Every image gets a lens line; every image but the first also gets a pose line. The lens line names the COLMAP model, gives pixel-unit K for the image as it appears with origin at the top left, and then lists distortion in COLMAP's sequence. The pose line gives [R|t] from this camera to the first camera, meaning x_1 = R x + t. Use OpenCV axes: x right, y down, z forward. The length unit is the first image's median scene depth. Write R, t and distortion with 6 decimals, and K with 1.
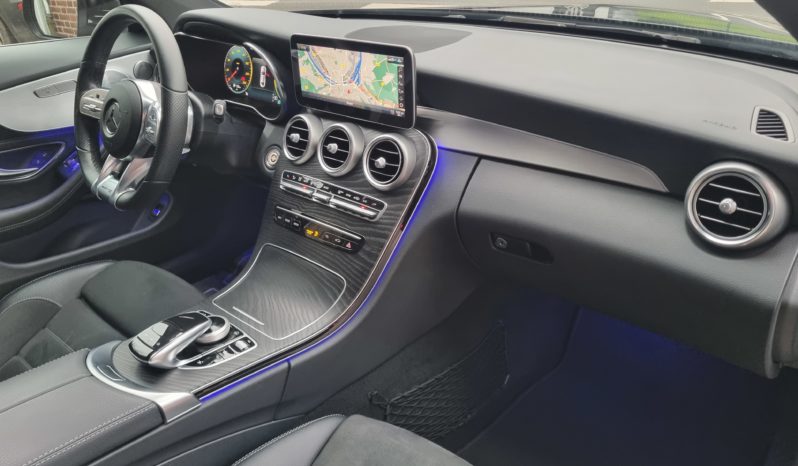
lens RADIAL K [[692.7, 0, 399.0], [0, 692.7, 233.0], [0, 0, 1]] dist [0.039064, 0.001184]
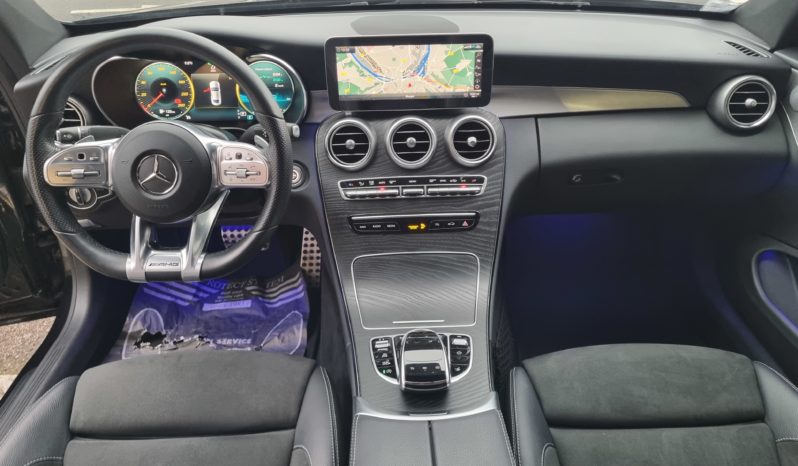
lens RADIAL K [[692.7, 0, 399.0], [0, 692.7, 233.0], [0, 0, 1]] dist [0.039064, 0.001184]
pose [[0.673478, -0.315052, 0.668707, -0.852341], [0.284710, 0.945391, 0.158667, -0.166248], [-0.682178, 0.083529, 0.726399, 0.283563]]
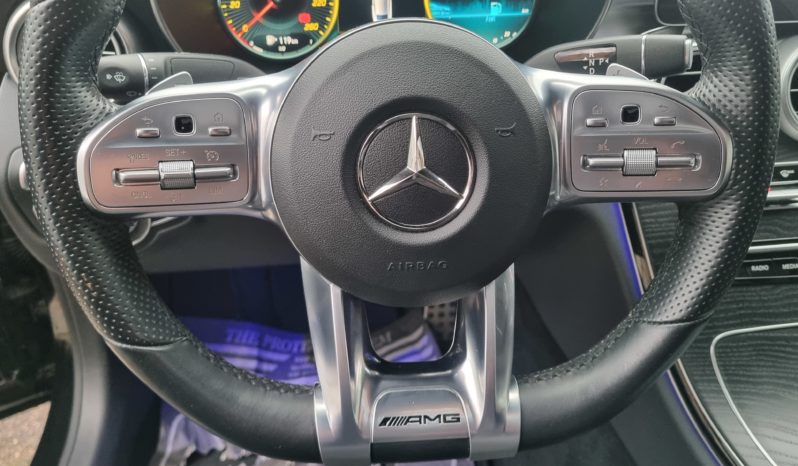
lens RADIAL K [[768.7, 0, 399.0], [0, 768.7, 233.0], [0, 0, 1]] dist [-0.003476, -0.000968]
pose [[0.627917, -0.335486, 0.702261, -0.705114], [0.302881, 0.936526, 0.176583, -0.216349], [-0.716927, 0.101822, 0.689673, 0.863983]]
